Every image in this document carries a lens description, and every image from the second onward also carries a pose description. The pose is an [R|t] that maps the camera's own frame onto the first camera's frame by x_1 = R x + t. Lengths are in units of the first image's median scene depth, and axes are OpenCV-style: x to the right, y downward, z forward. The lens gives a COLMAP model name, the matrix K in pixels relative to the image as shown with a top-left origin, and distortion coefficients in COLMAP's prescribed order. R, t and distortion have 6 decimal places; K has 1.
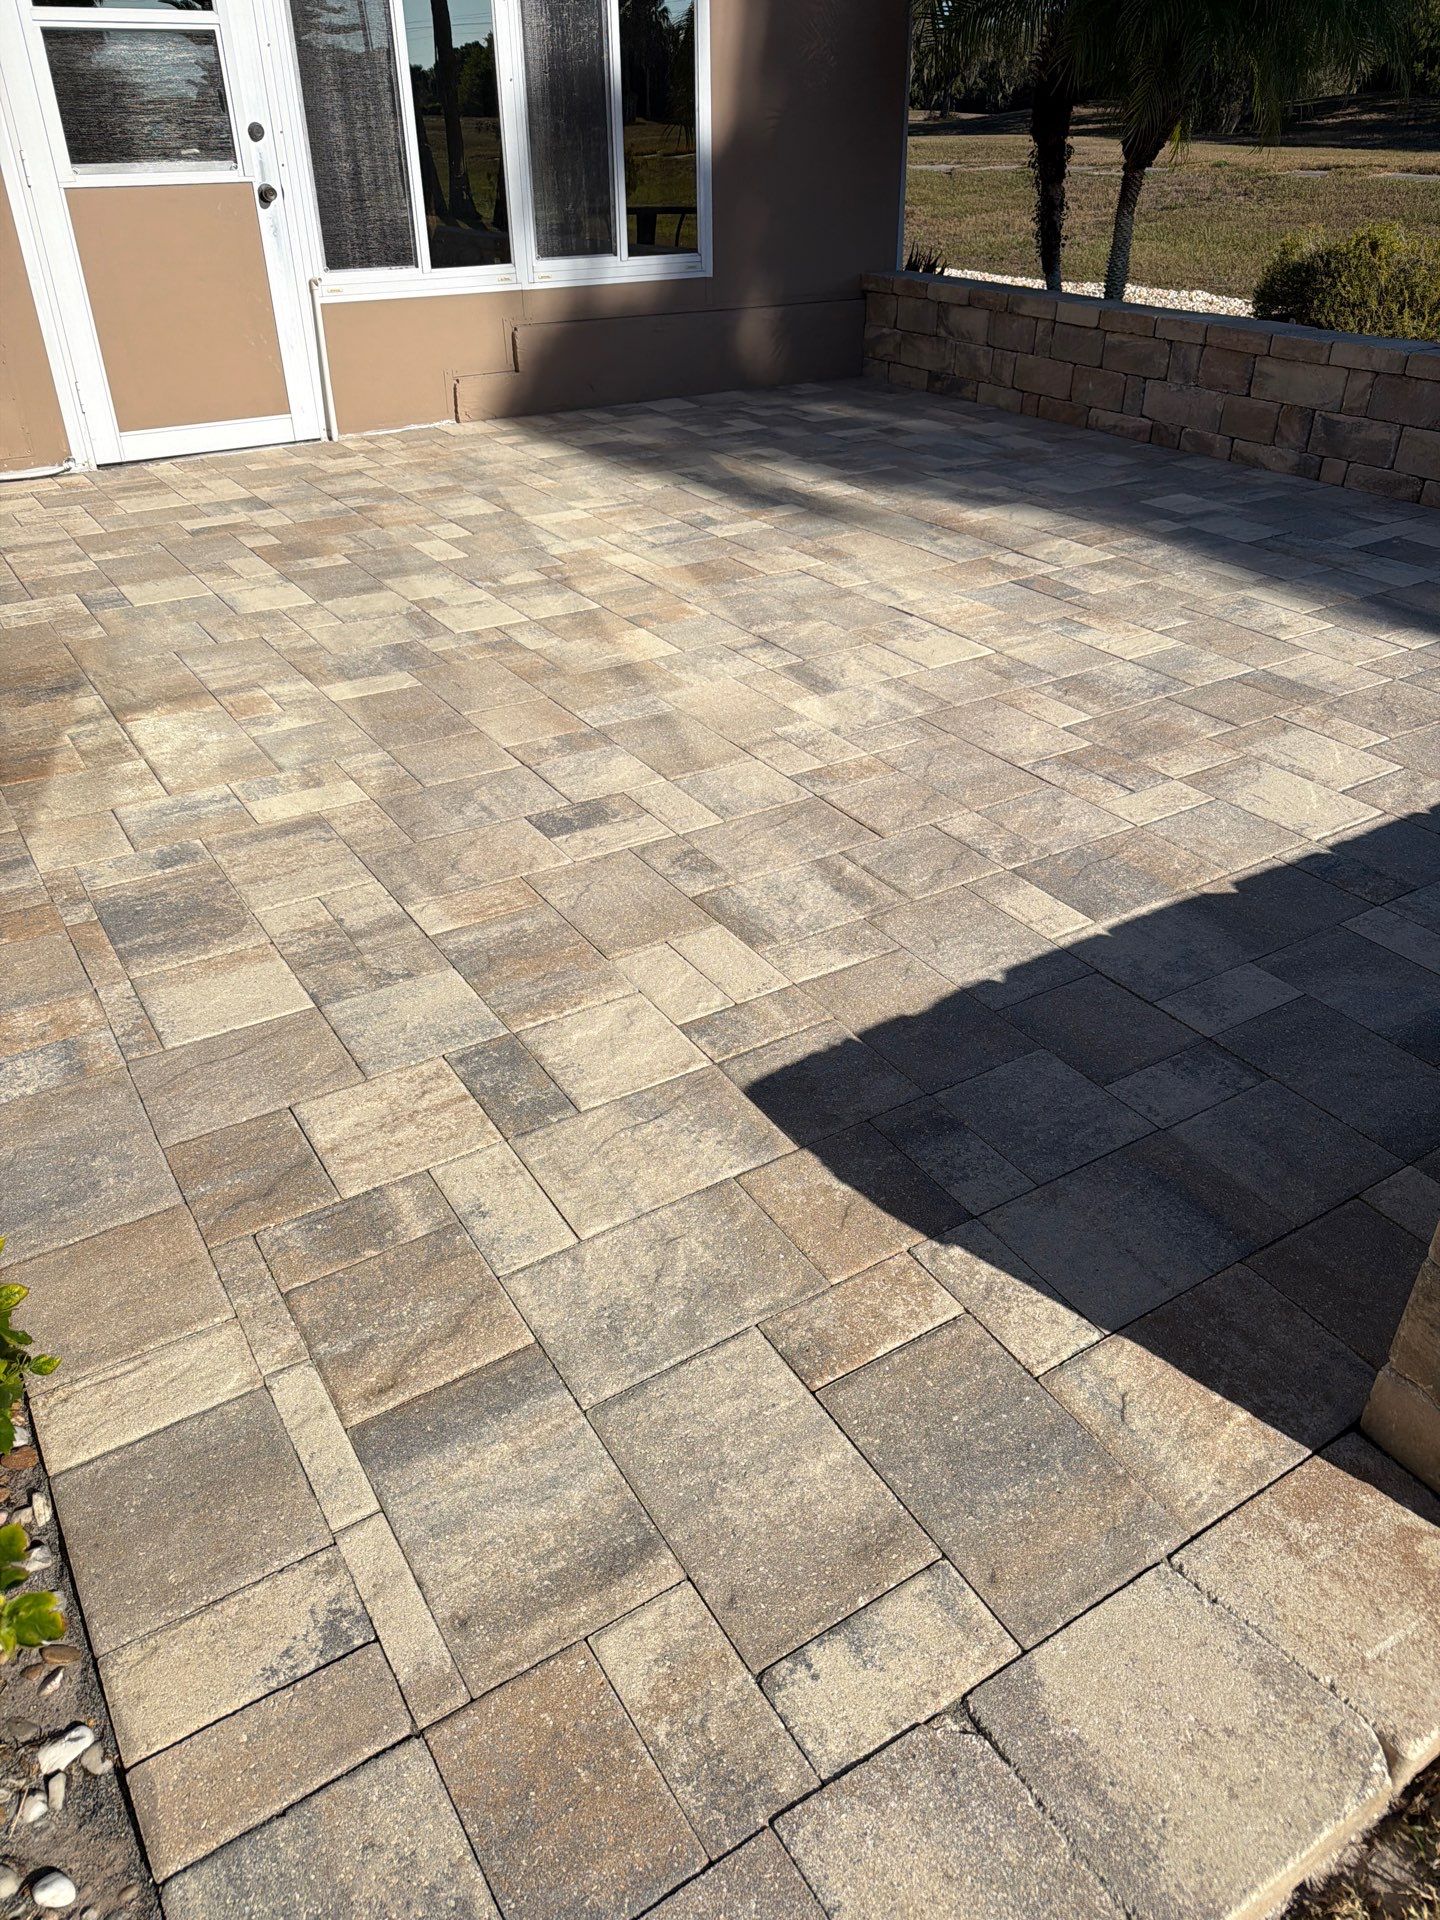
lens RADIAL K [[1317.7, 0, 723.7], [0, 1317.7, 961.2], [0, 0, 1]] dist [0.148120, -0.272703]
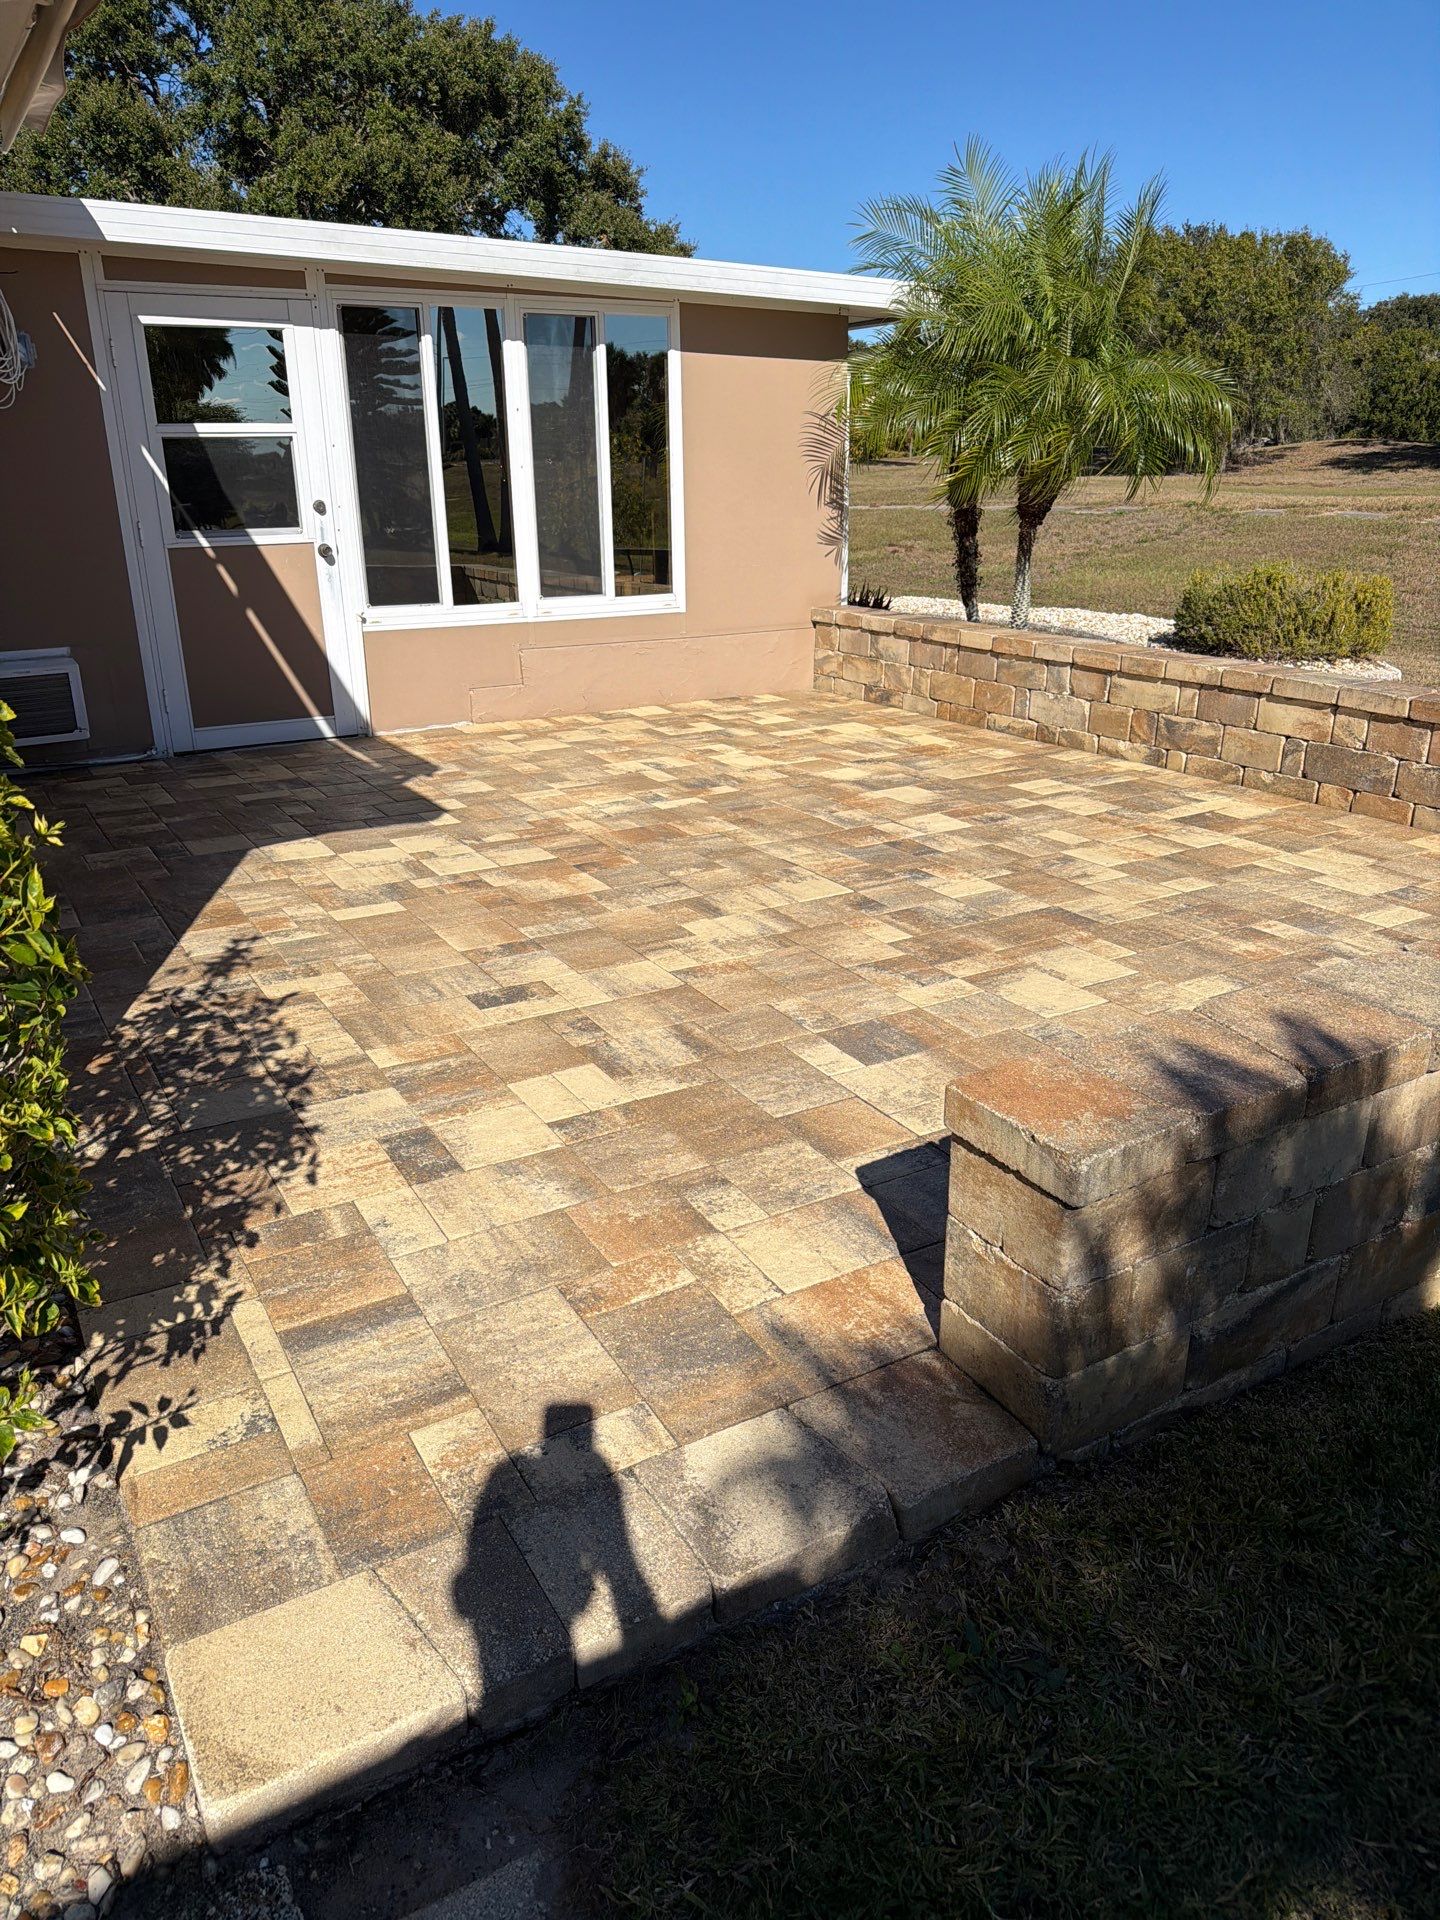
lens RADIAL K [[1335.7, 0, 708.5], [0, 1335.7, 957.3], [0, 0, 1]] dist [0.163405, -0.317816]
pose [[0.999219, 0.009016, -0.038466, 0.136376], [-0.016853, 0.977862, -0.208572, 0.121915], [0.035734, 0.209058, 0.977250, -0.303112]]
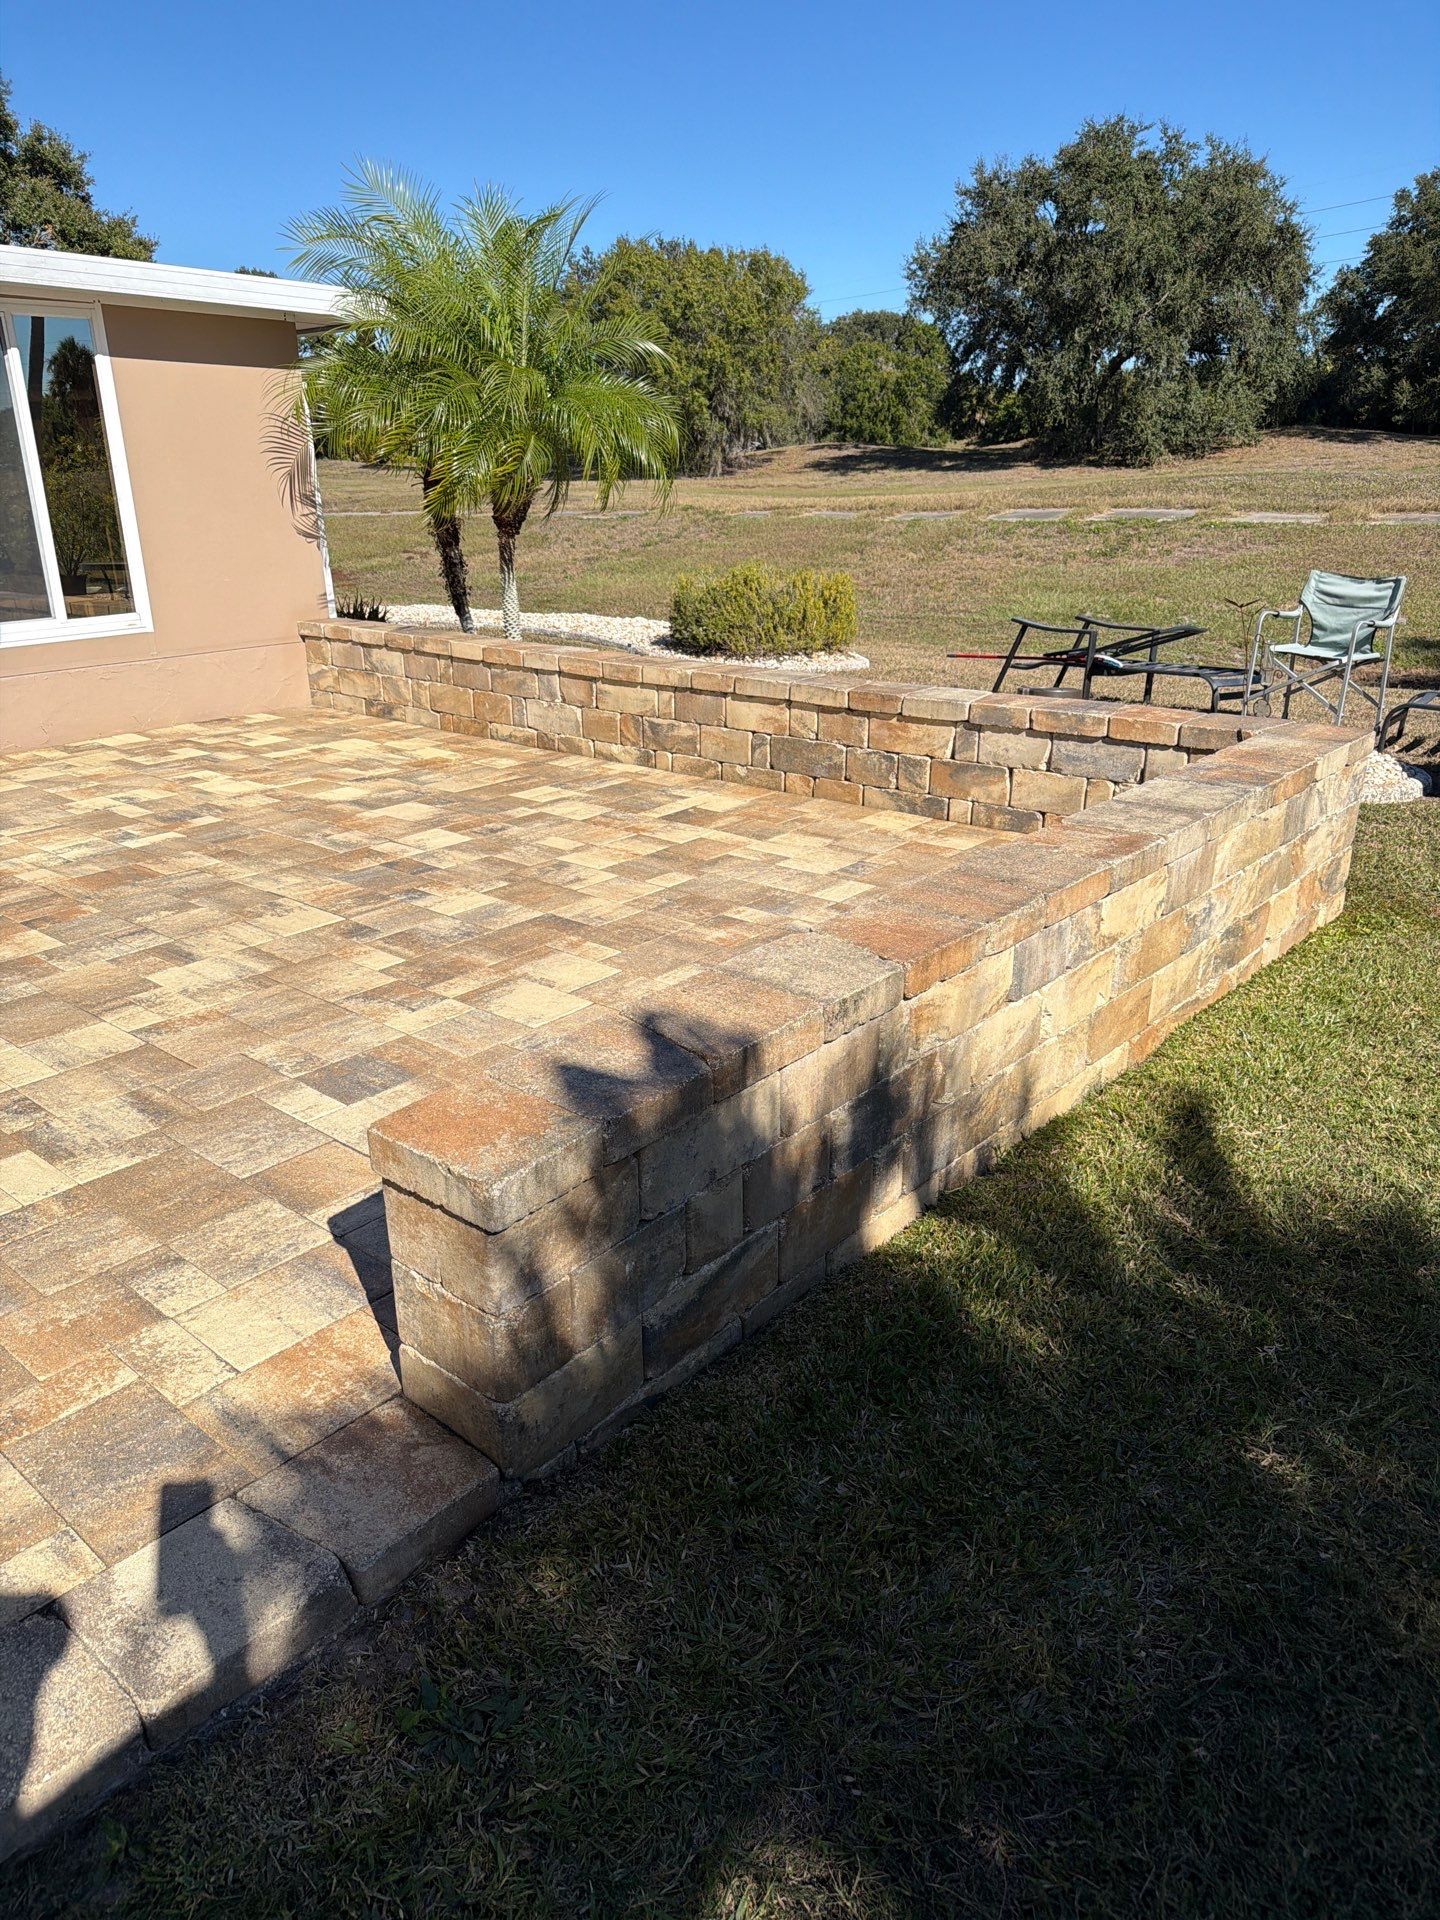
lens RADIAL K [[1335.7, 0, 708.5], [0, 1335.7, 957.3], [0, 0, 1]] dist [0.163405, -0.317816]
pose [[0.958051, -0.109463, 0.264869, 0.228811], [0.162739, 0.968519, -0.188379, 0.111186], [-0.235910, 0.223581, 0.945705, -0.304574]]
